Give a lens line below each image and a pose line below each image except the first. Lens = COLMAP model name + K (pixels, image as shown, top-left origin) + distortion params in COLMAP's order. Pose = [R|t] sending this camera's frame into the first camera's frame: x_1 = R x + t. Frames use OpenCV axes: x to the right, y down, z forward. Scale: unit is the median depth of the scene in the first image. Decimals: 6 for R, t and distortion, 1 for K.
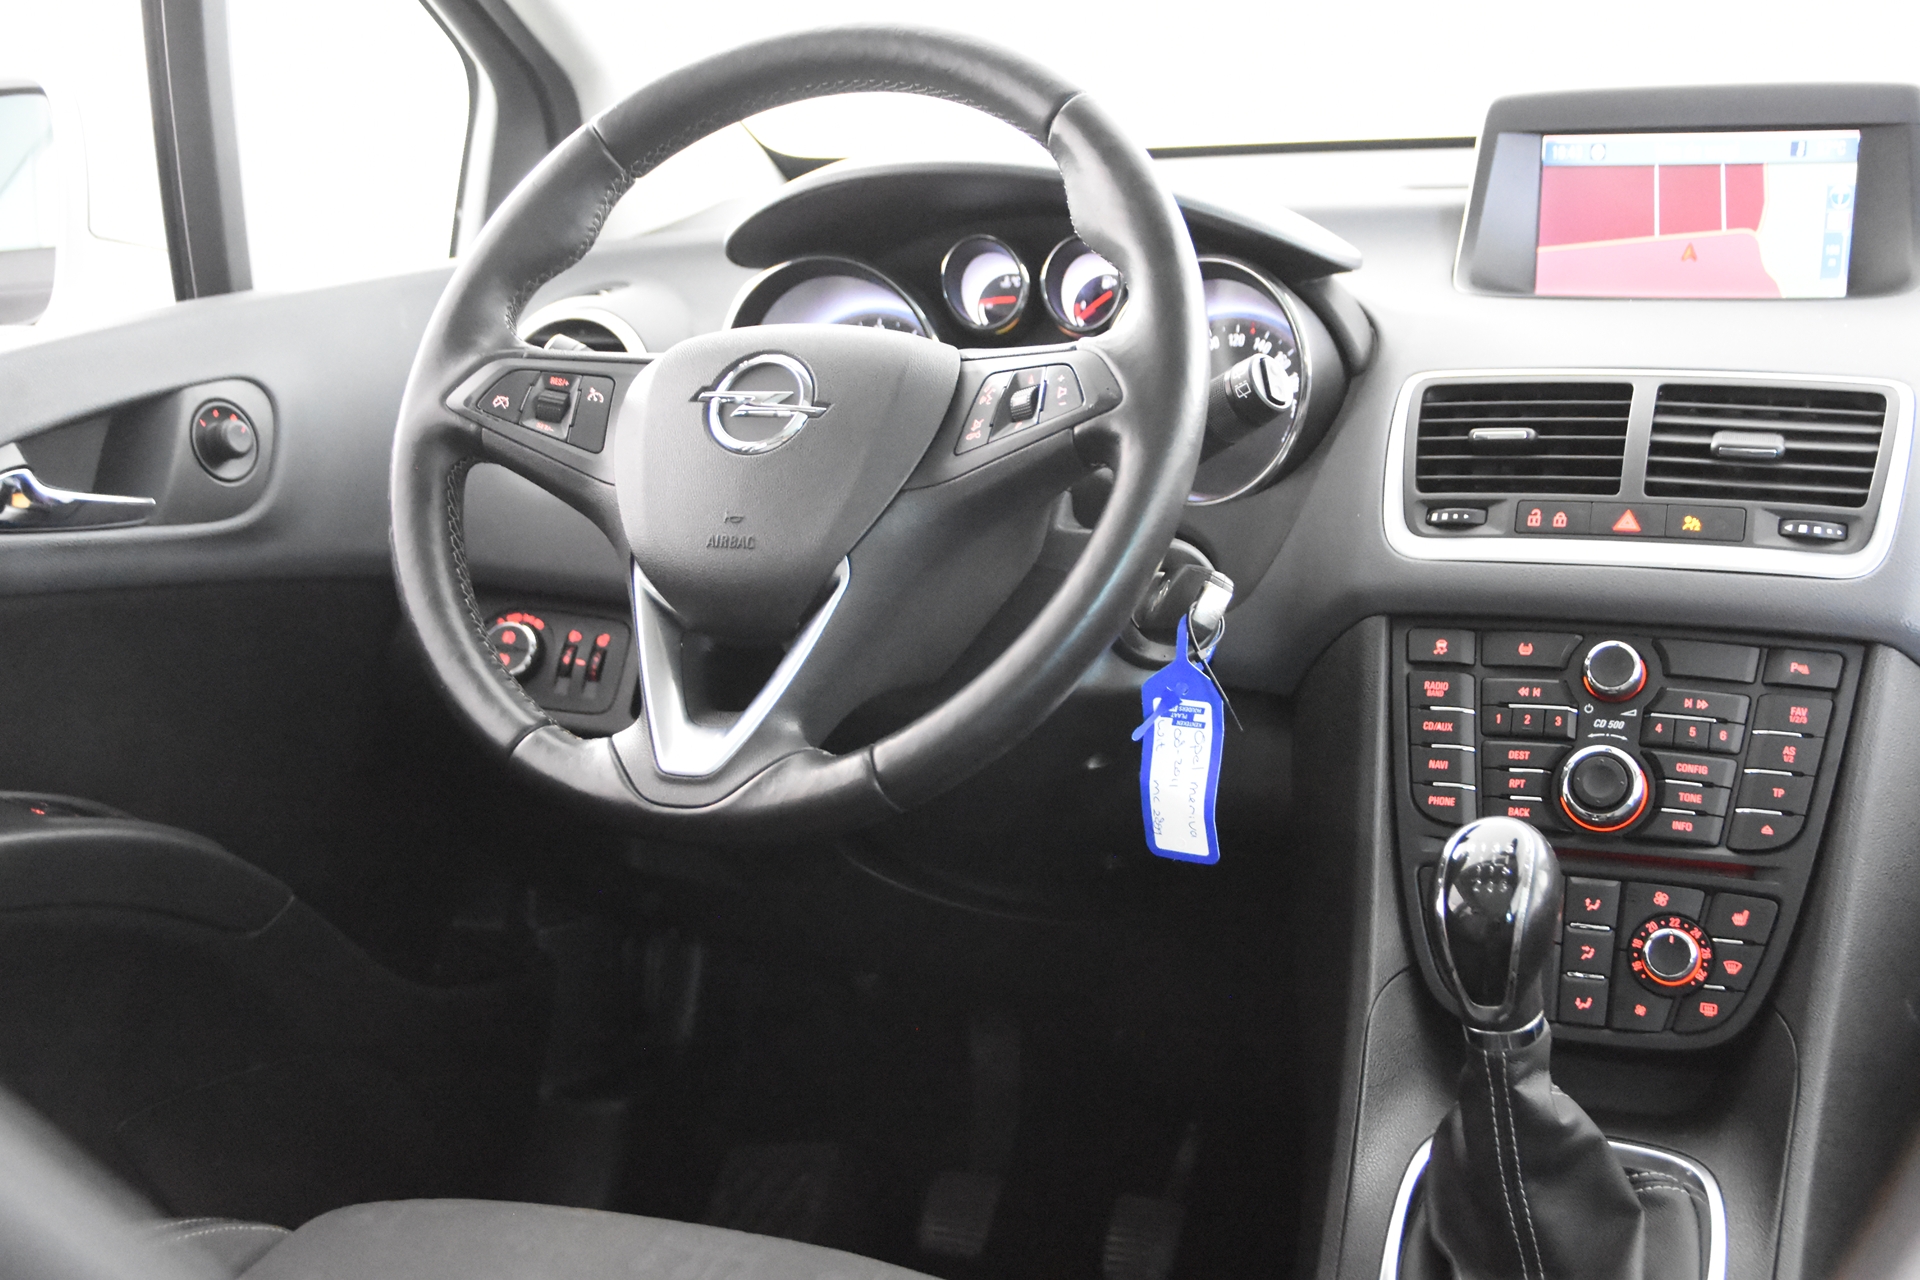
lens RADIAL K [[2409.9, 0, 948.5], [0, 2409.9, 653.5], [0, 0, 1]] dist [0.043675, 0.000000]
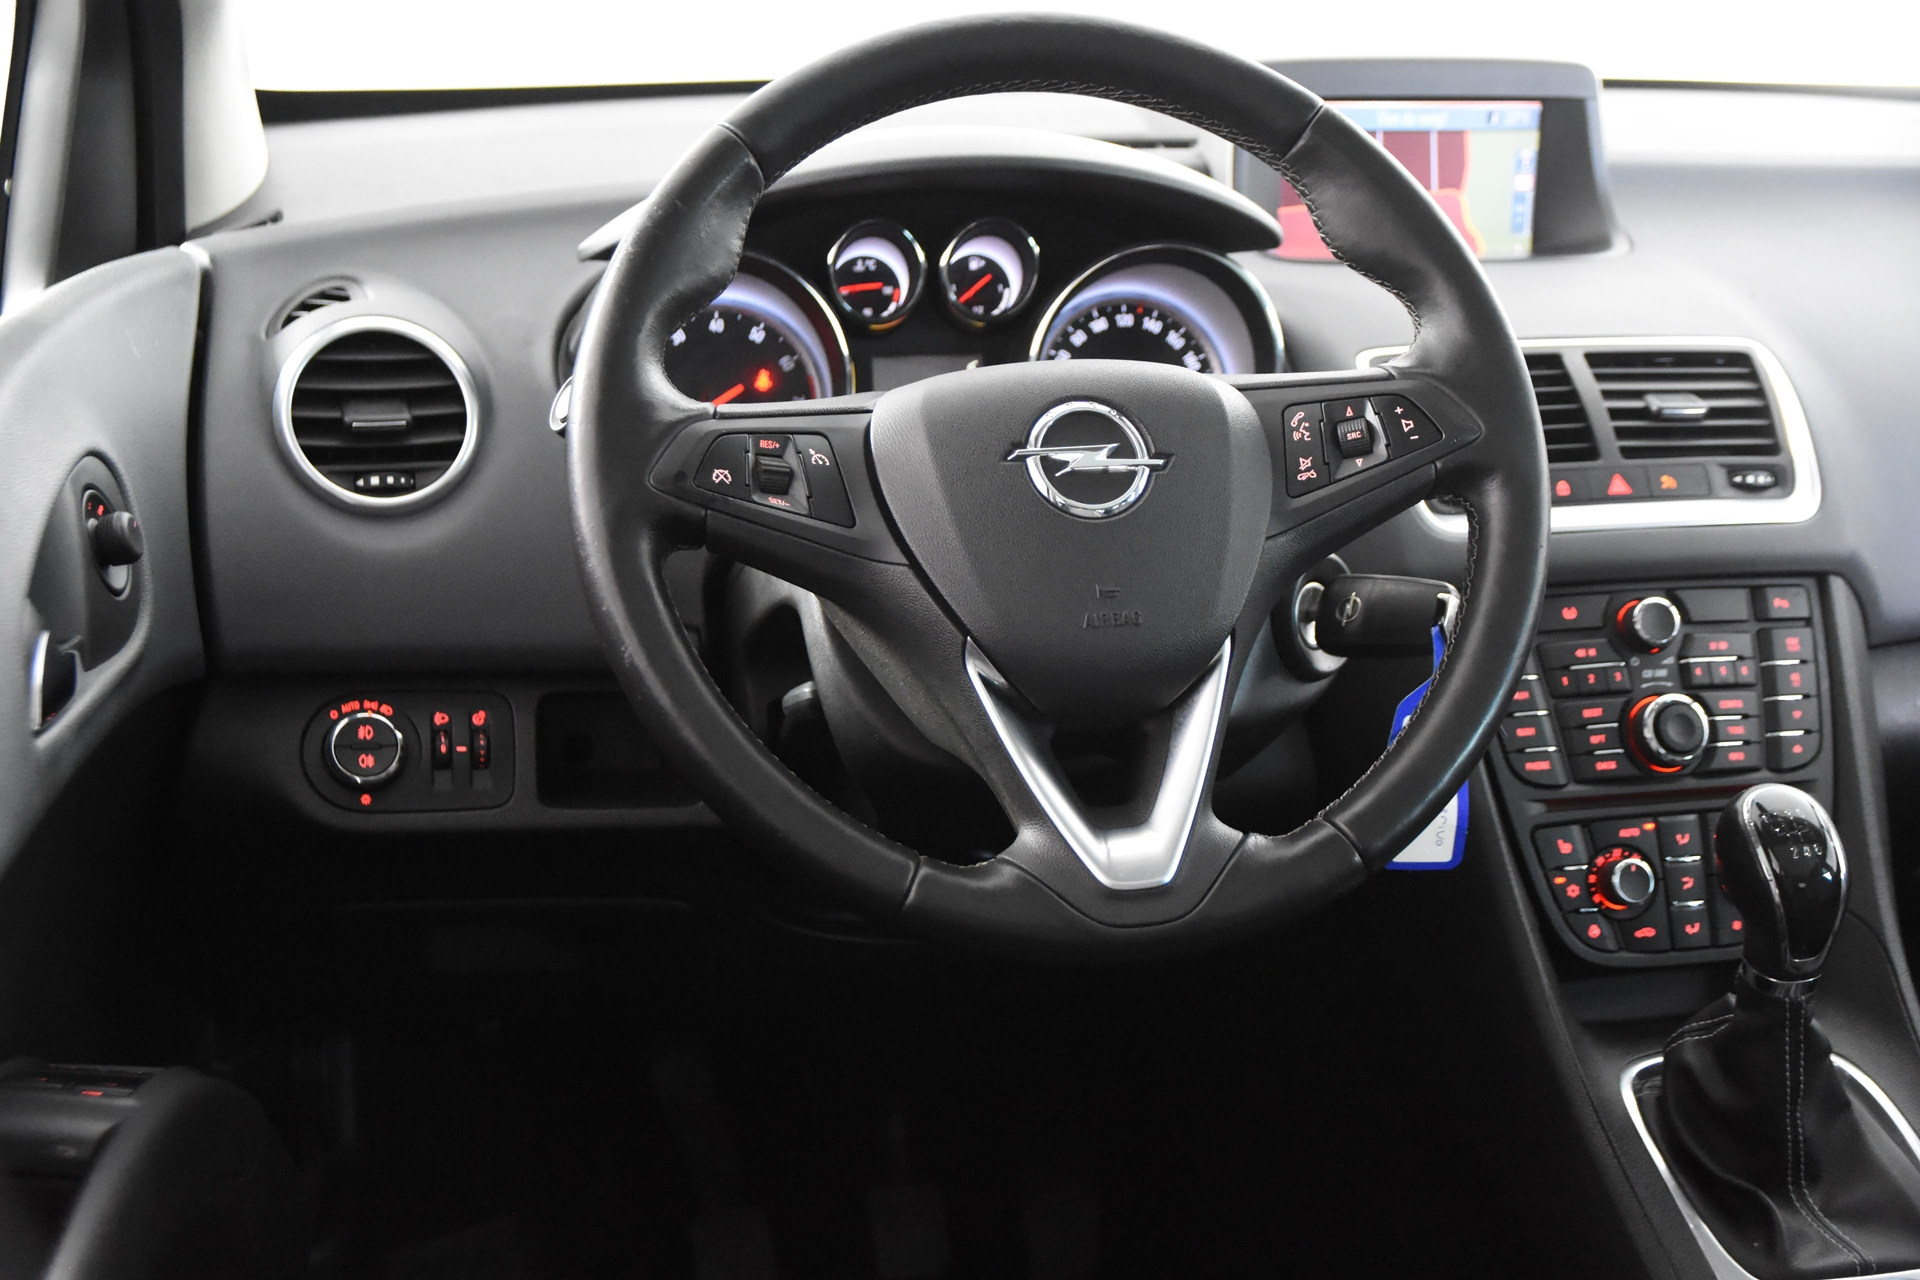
lens RADIAL K [[2410.3, 0, 949.9], [0, 2410.3, 630.6], [0, 0, 1]] dist [0.028111, 0.000000]
pose [[0.811260, -0.133019, 0.569353, -0.618220], [0.096596, 0.990888, 0.093866, -0.125787], [-0.576651, -0.021153, 0.816717, 0.291149]]
